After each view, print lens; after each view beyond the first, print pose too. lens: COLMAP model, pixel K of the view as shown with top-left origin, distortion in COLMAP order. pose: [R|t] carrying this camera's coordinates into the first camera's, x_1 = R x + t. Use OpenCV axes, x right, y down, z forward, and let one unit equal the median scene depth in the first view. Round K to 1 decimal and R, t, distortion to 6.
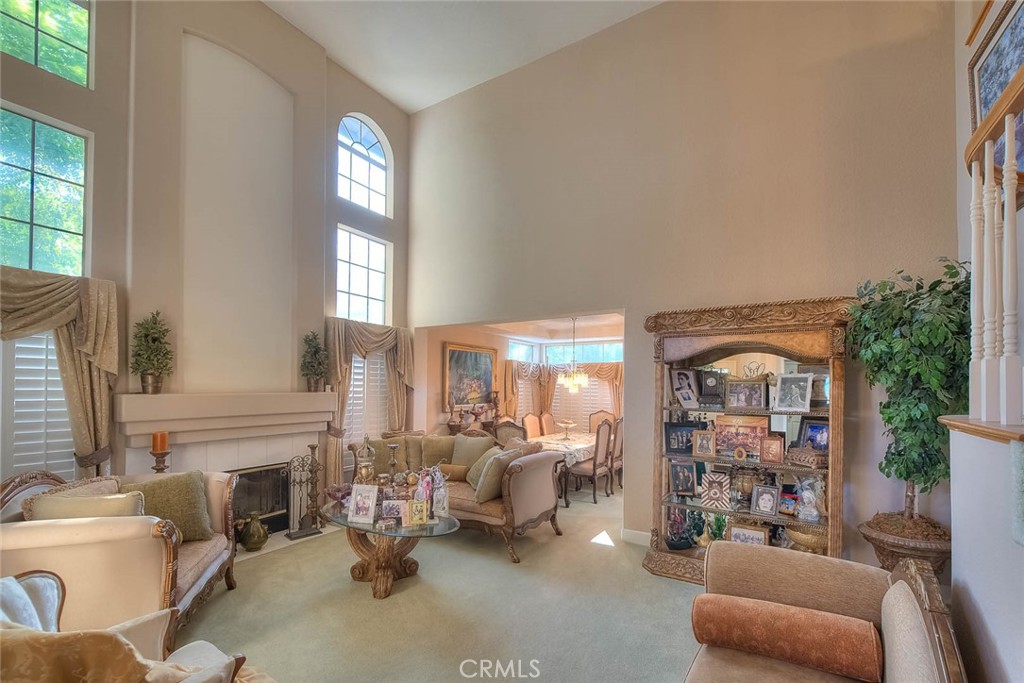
lens RADIAL K [[423.9, 0, 510.7], [0, 423.9, 385.5], [0, 0, 1]] dist [-0.000712, -0.000193]
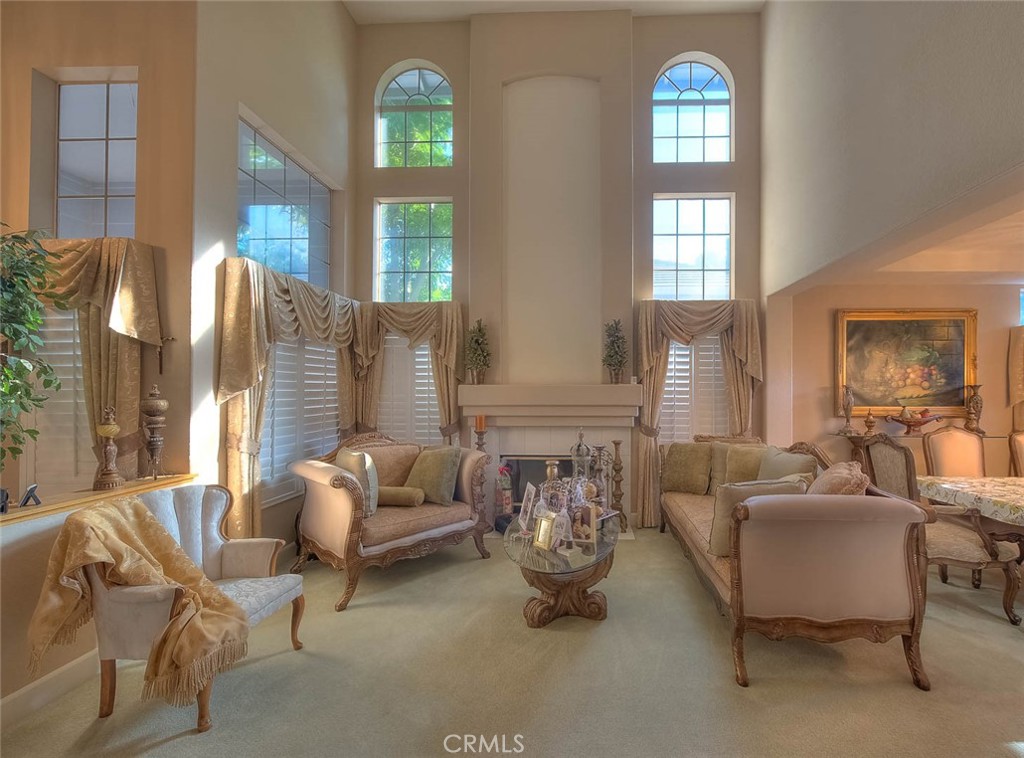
lens RADIAL K [[442.5, 0, 512.0], [0, 442.5, 379.0], [0, 0, 1]] dist [0.003719, 0.000098]
pose [[0.517480, -0.021658, -0.855421, 0.204446], [0.004895, 0.999738, -0.022351, 0.020951], [0.855681, 0.007378, 0.517450, 0.251281]]
